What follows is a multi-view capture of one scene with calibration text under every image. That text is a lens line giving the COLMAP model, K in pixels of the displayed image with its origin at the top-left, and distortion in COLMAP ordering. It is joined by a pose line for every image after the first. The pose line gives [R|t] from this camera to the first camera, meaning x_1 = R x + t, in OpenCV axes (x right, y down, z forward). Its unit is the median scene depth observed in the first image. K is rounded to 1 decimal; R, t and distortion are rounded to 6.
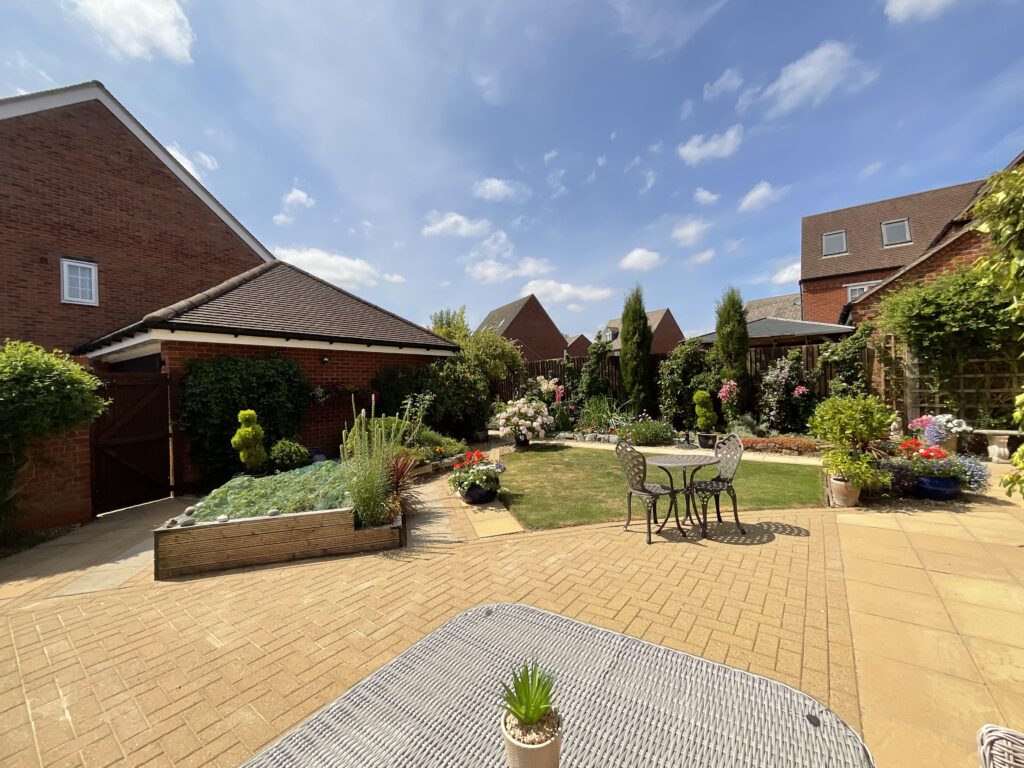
lens RADIAL K [[411.7, 0, 511.7], [0, 411.7, 377.9], [0, 0, 1]] dist [0.002977, 0.000622]
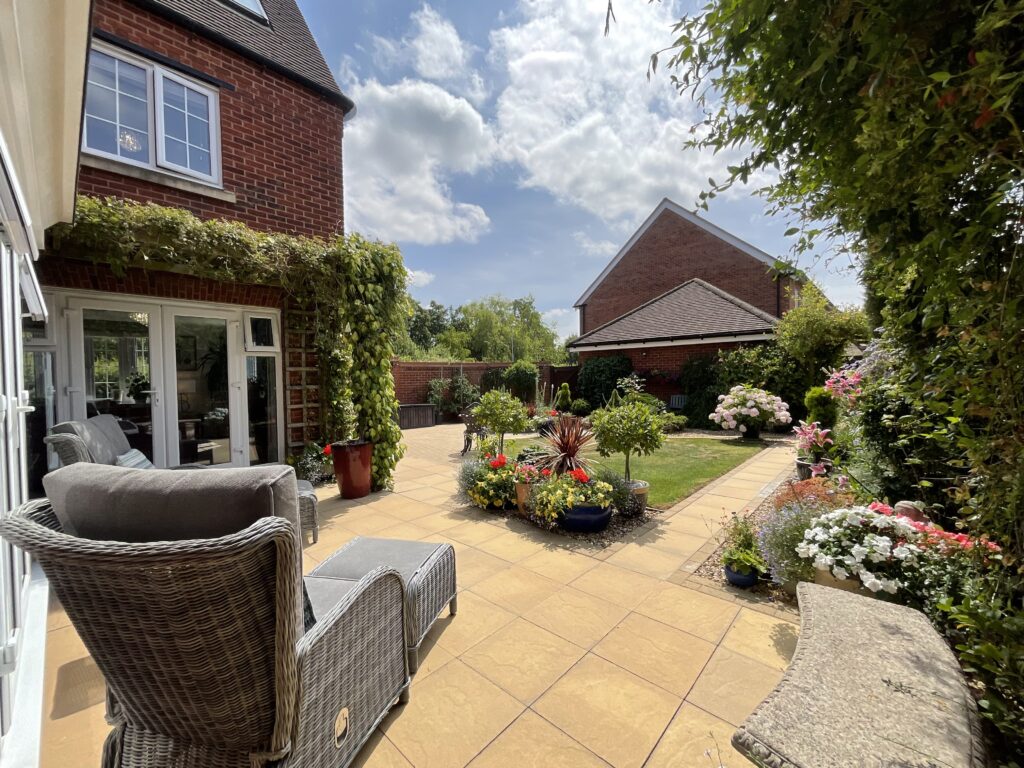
lens RADIAL K [[411.7, 0, 512.4], [0, 411.7, 383.2], [0, 0, 1]] dist [0.002977, 0.000622]
pose [[-0.102532, 0.040116, -0.993920, 1.023576], [0.034797, 0.998720, 0.036720, -0.008646], [0.994121, -0.030821, -0.103797, 0.600091]]
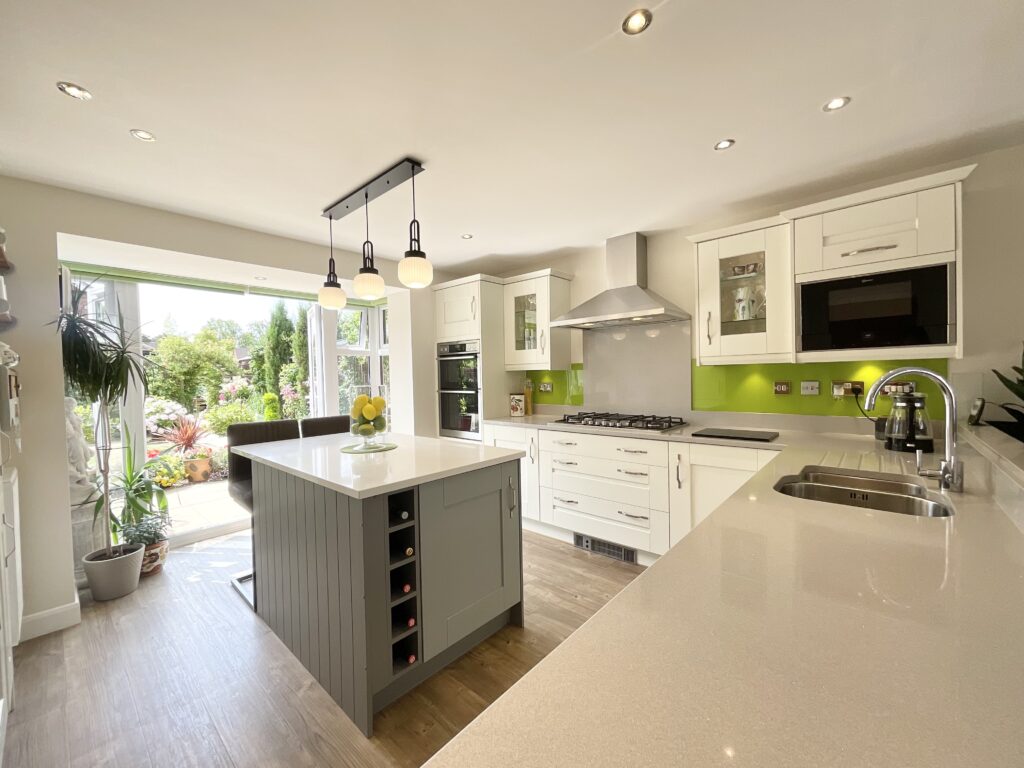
lens RADIAL K [[411.7, 0, 506.8], [0, 411.7, 383.6], [0, 0, 1]] dist [0.002977, 0.000622]
pose [[0.995873, 0.003440, -0.090694, 1.123120], [-0.000091, 0.999319, 0.036906, -0.033087], [0.090759, -0.036745, 0.995195, -0.037711]]
